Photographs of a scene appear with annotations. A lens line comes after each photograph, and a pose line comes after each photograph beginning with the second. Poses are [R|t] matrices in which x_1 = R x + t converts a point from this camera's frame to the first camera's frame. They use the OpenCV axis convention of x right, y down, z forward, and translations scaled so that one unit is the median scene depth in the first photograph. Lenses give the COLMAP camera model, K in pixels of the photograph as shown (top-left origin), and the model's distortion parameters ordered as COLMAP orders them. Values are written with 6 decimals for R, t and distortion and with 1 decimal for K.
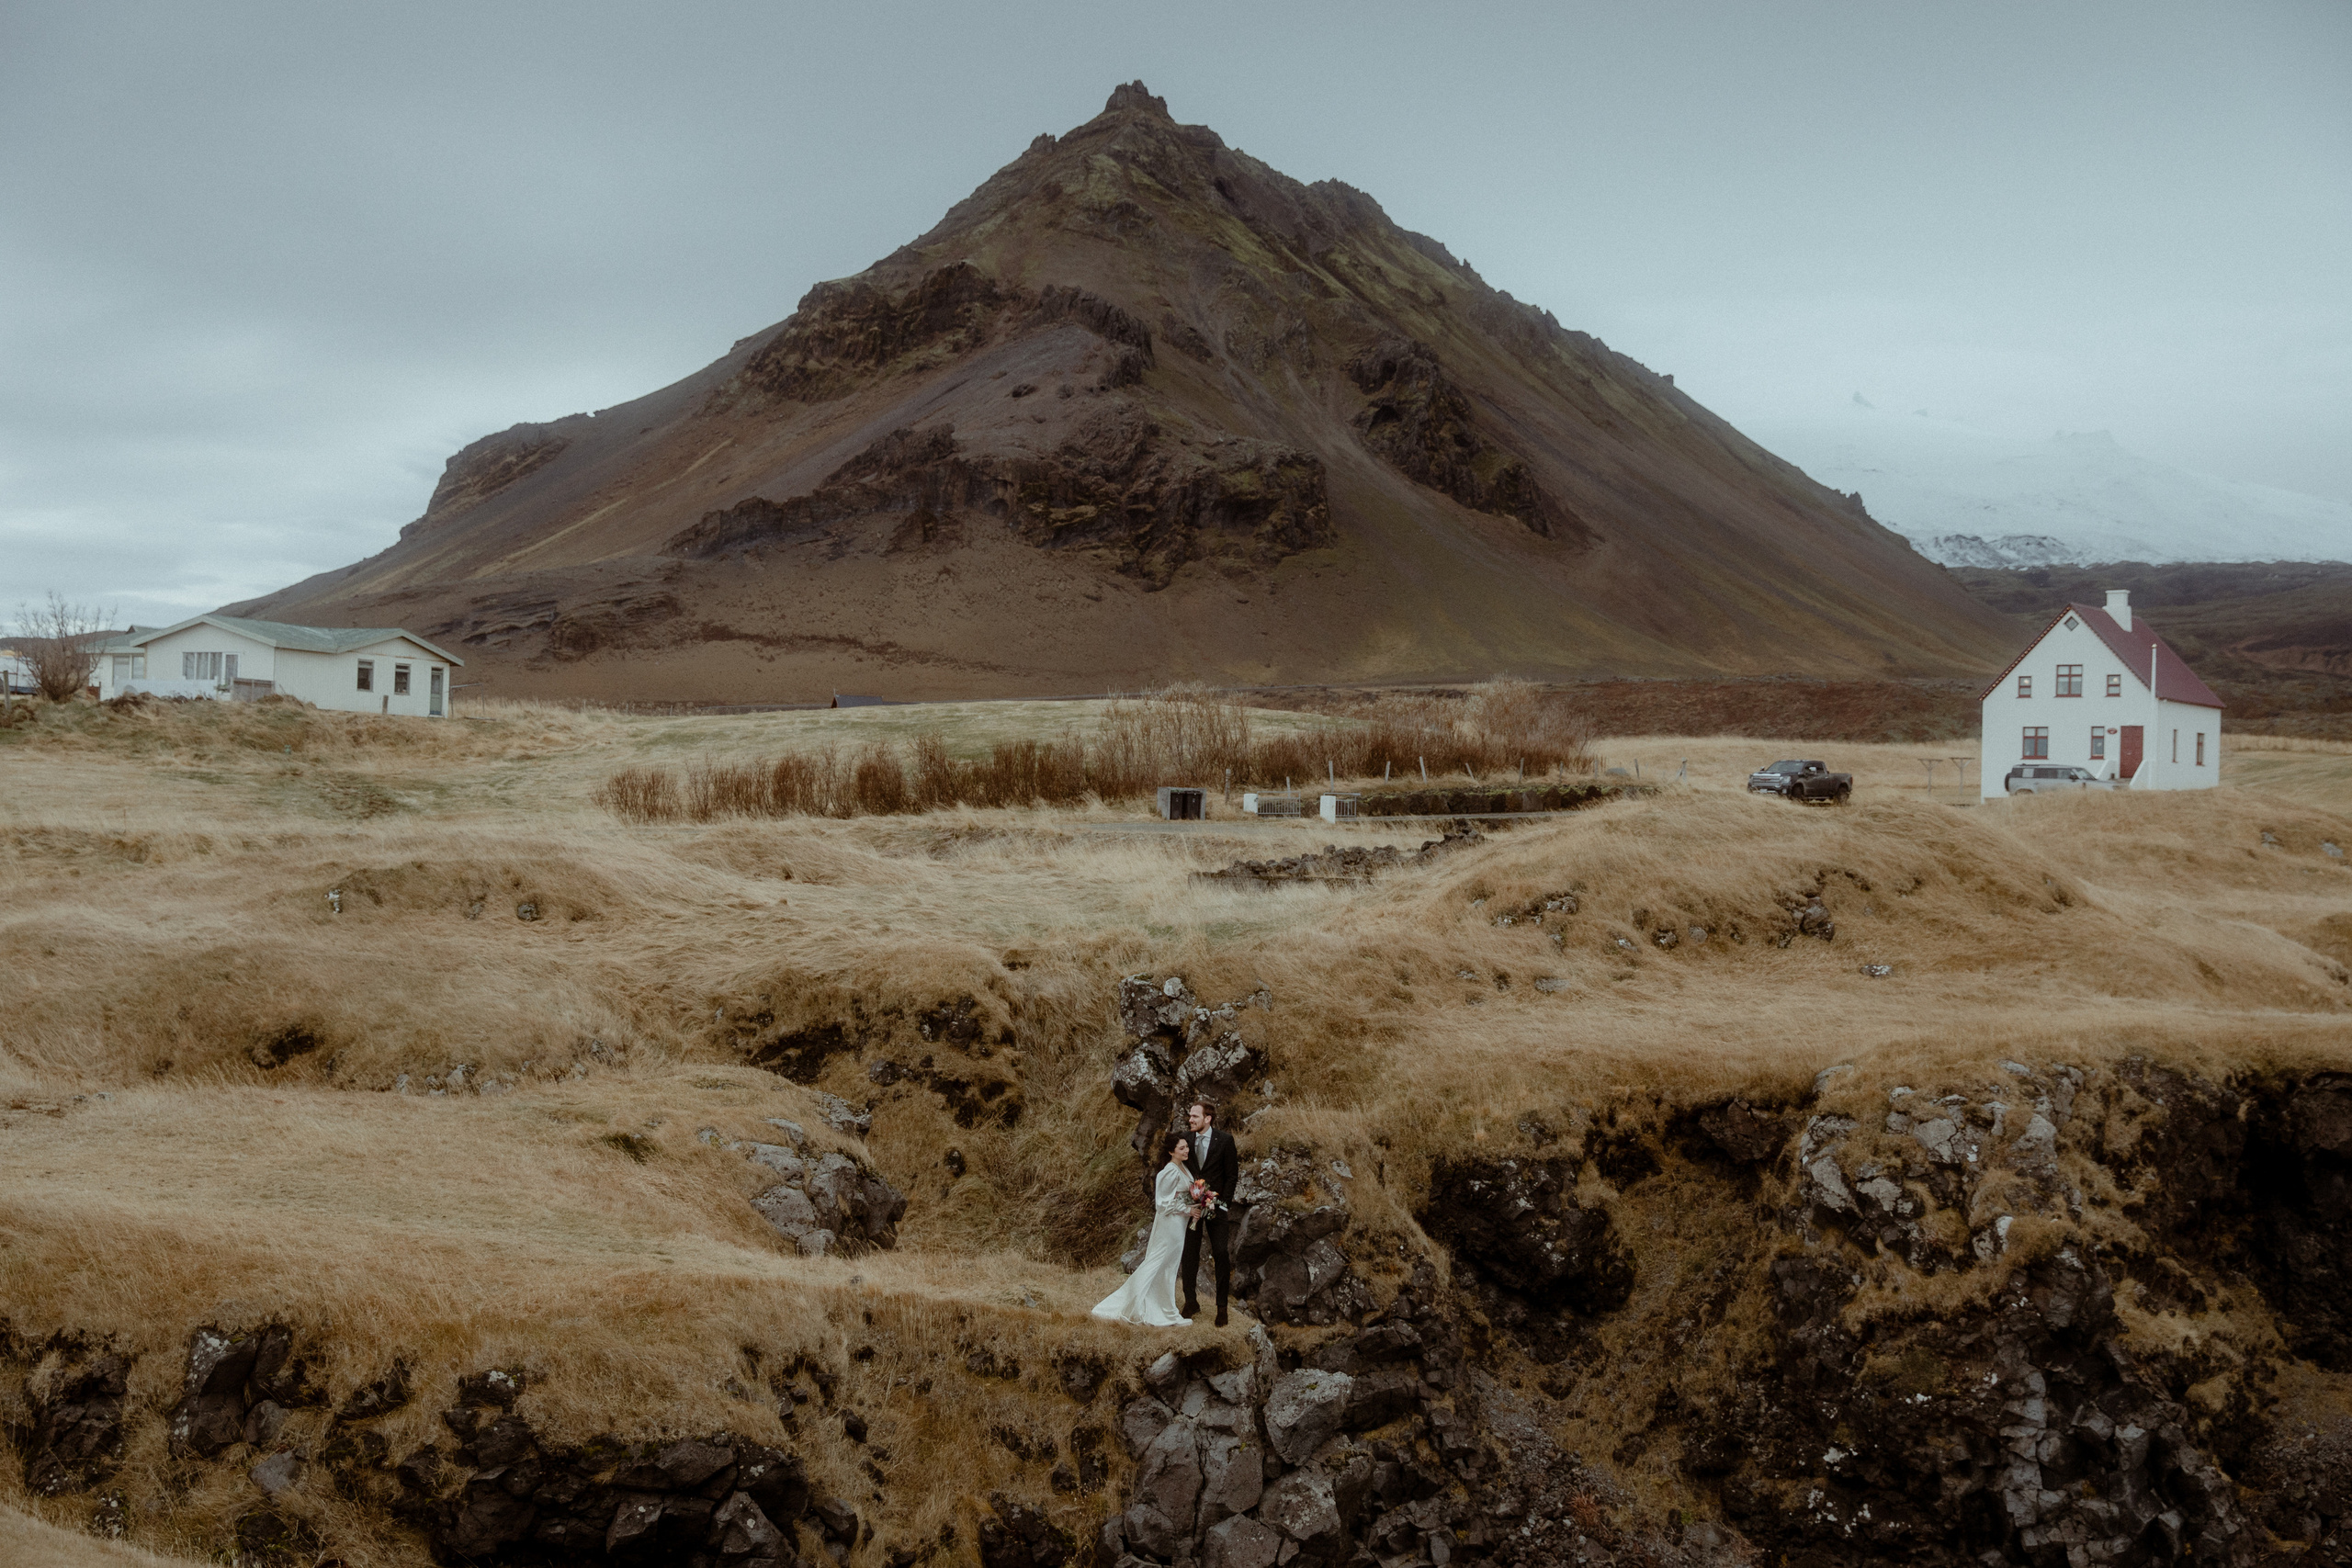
lens RADIAL K [[2613.4, 0, 1176.0], [0, 2613.4, 784.0], [0, 0, 1]] dist [0.004384, 0.002540]
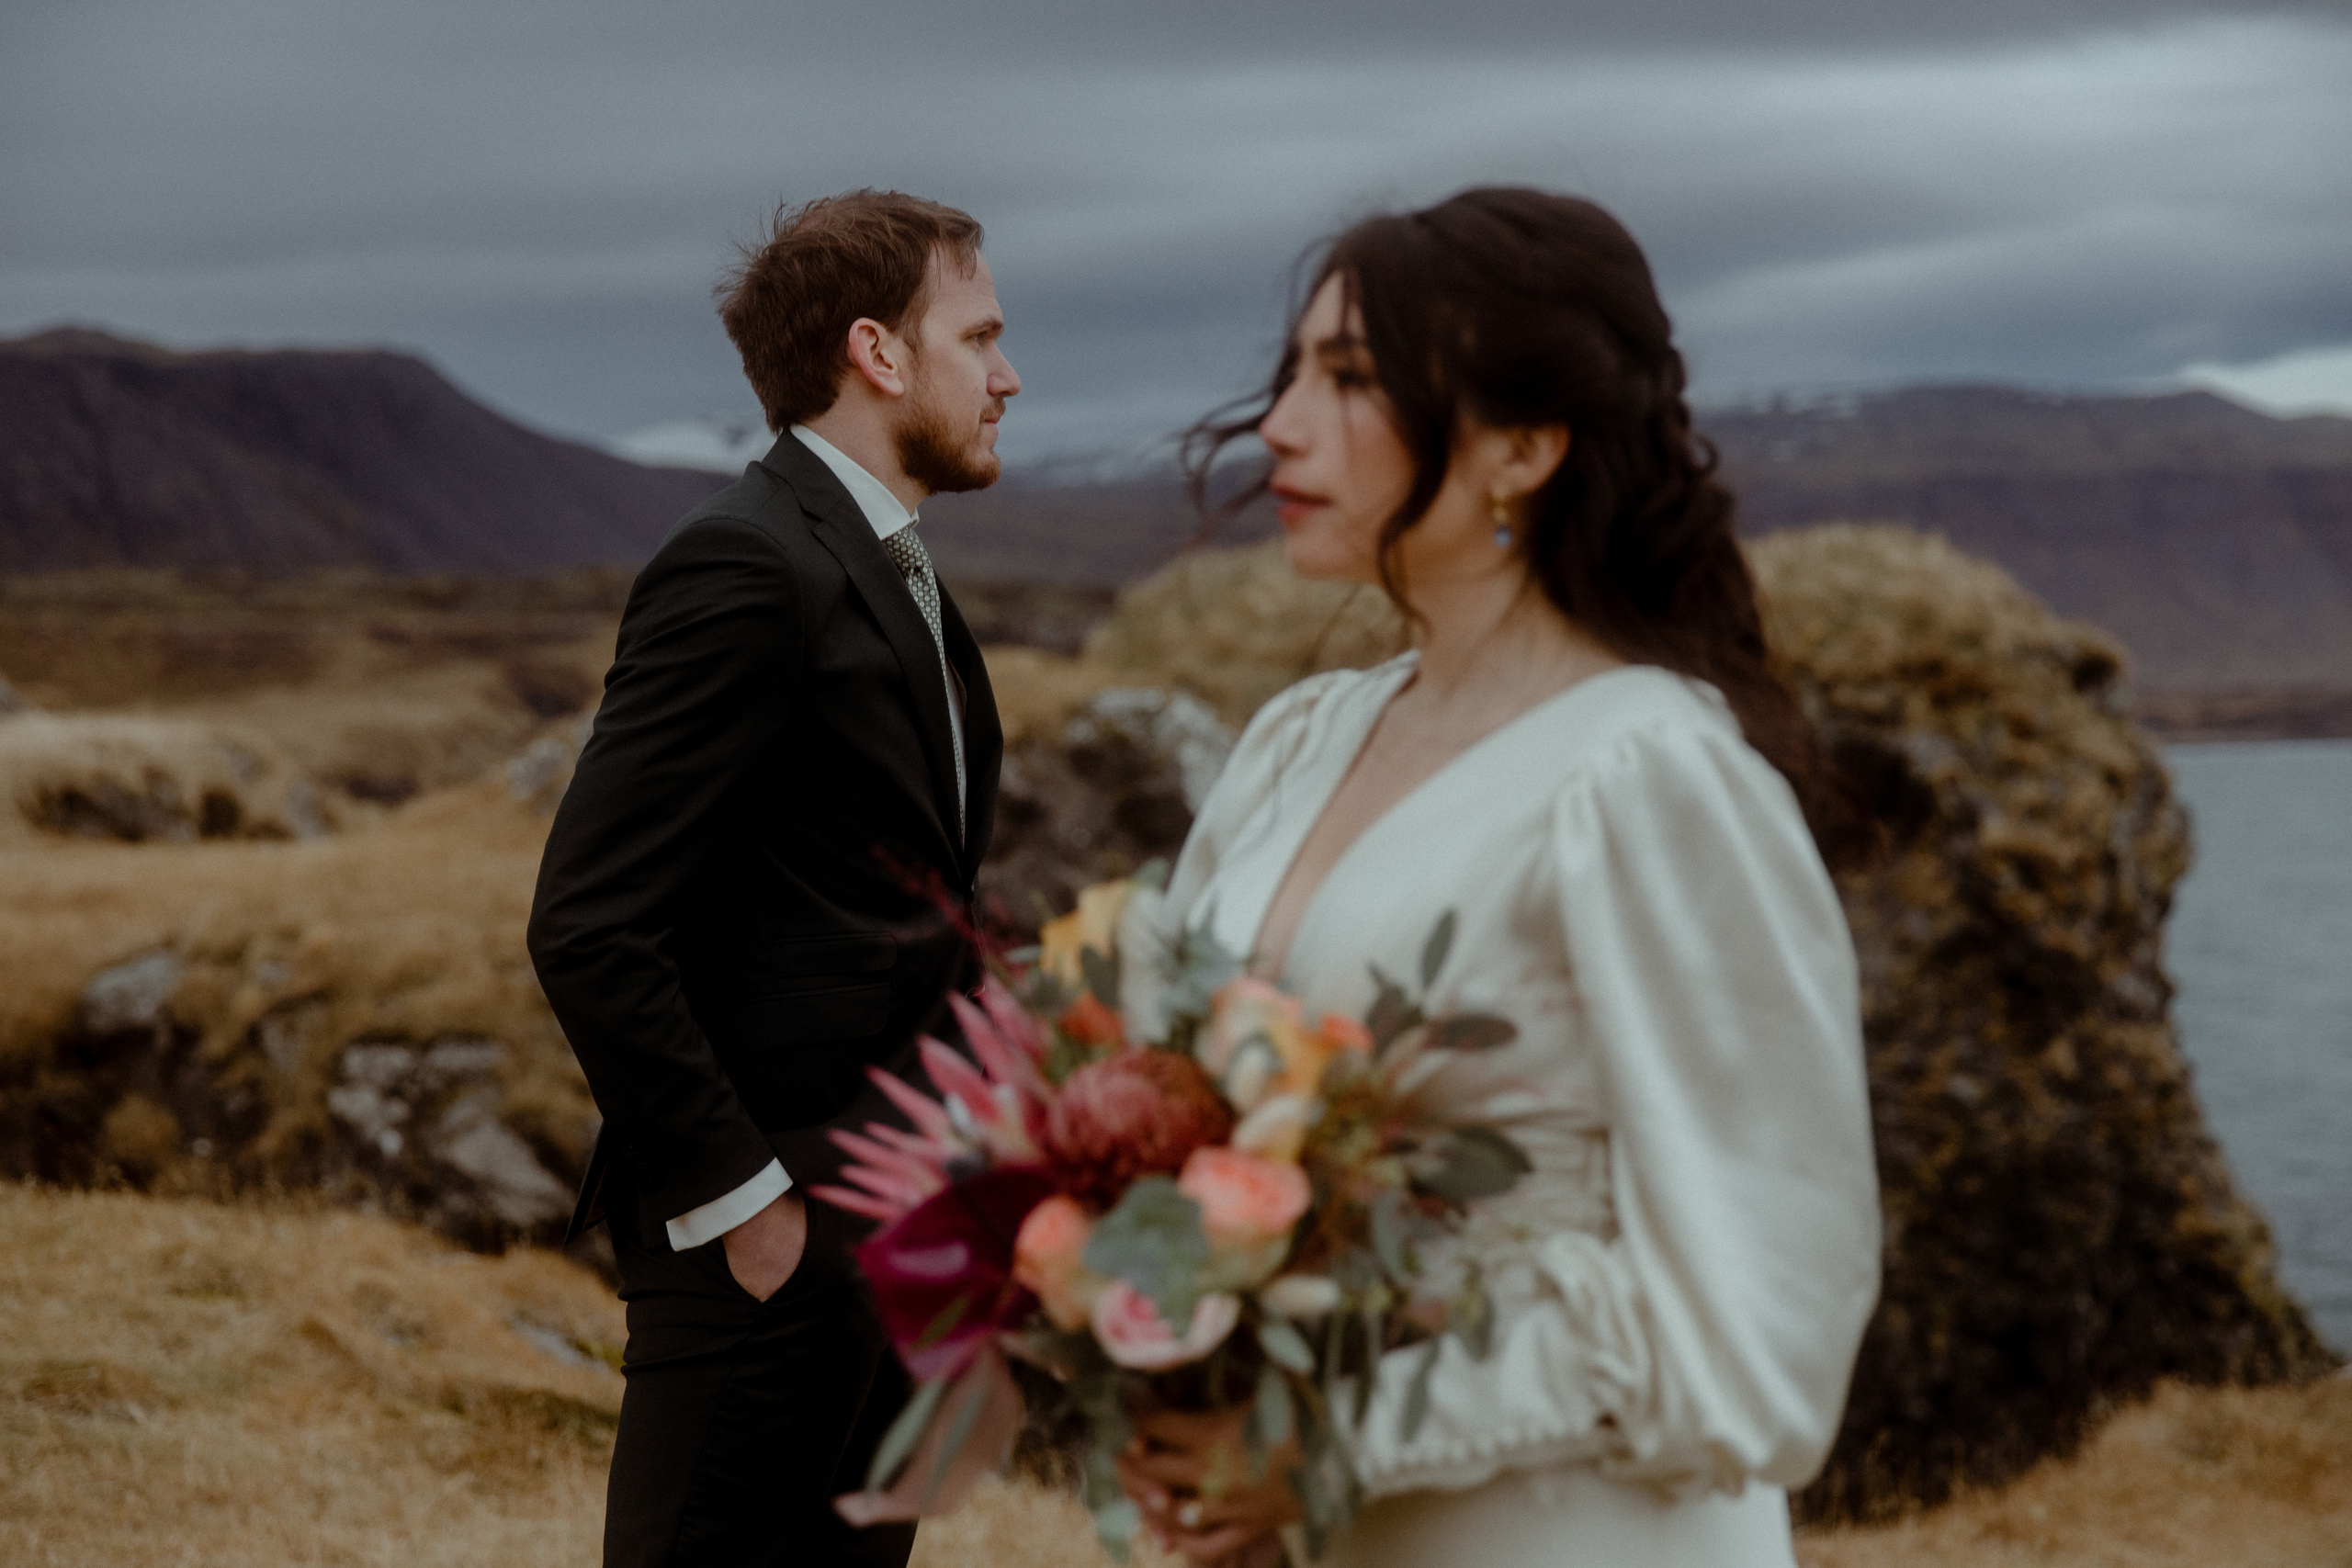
lens RADIAL K [[3884.9, 0, 1133.9], [0, 3884.9, 779.3], [0, 0, 1]] dist [-0.021522, 0.027442]
pose [[0.350920, -0.042643, 0.935434, -0.276481], [0.022388, 0.999059, 0.037144, 0.041491], [-0.936138, 0.007907, 0.351545, 0.472295]]
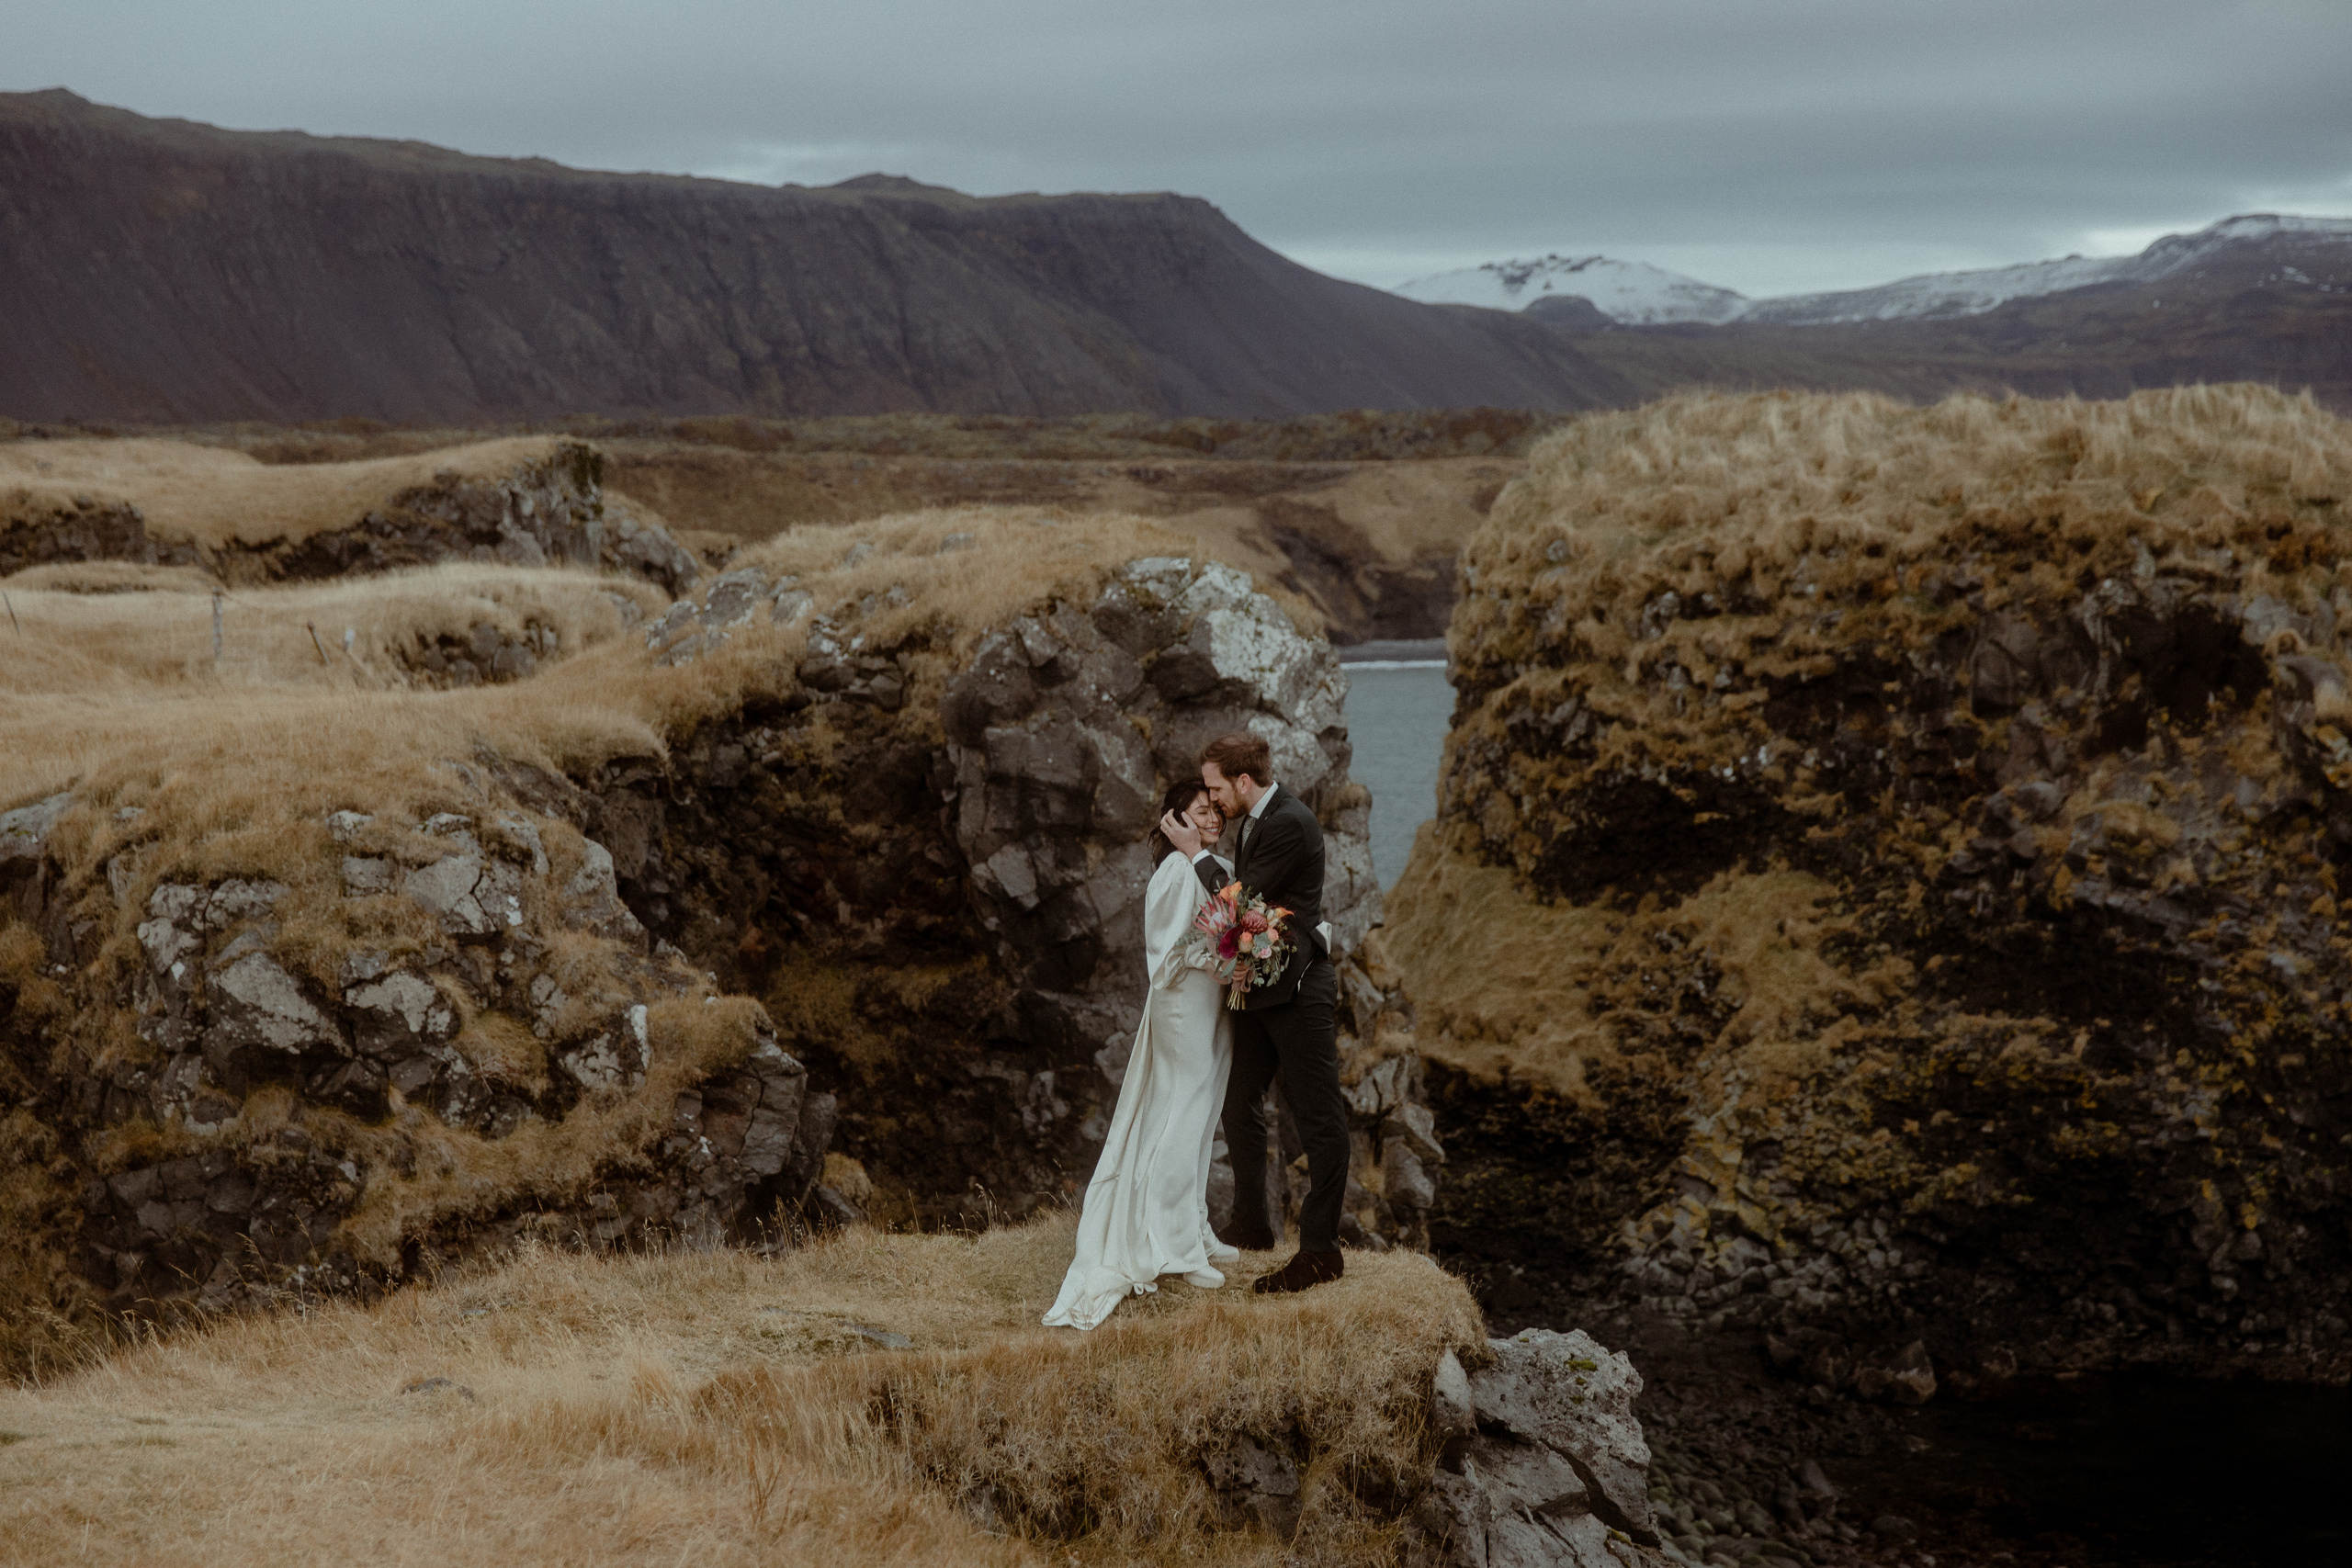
lens RADIAL K [[3819.5, 0, 1130.1], [0, 3819.5, 805.9], [0, 0, 1]] dist [0.011640, -0.073576]
pose [[0.532992, -0.078479, 0.842473, -0.223603], [0.017527, 0.996500, 0.081739, 0.039420], [-0.845939, -0.028800, 0.532502, 0.328366]]
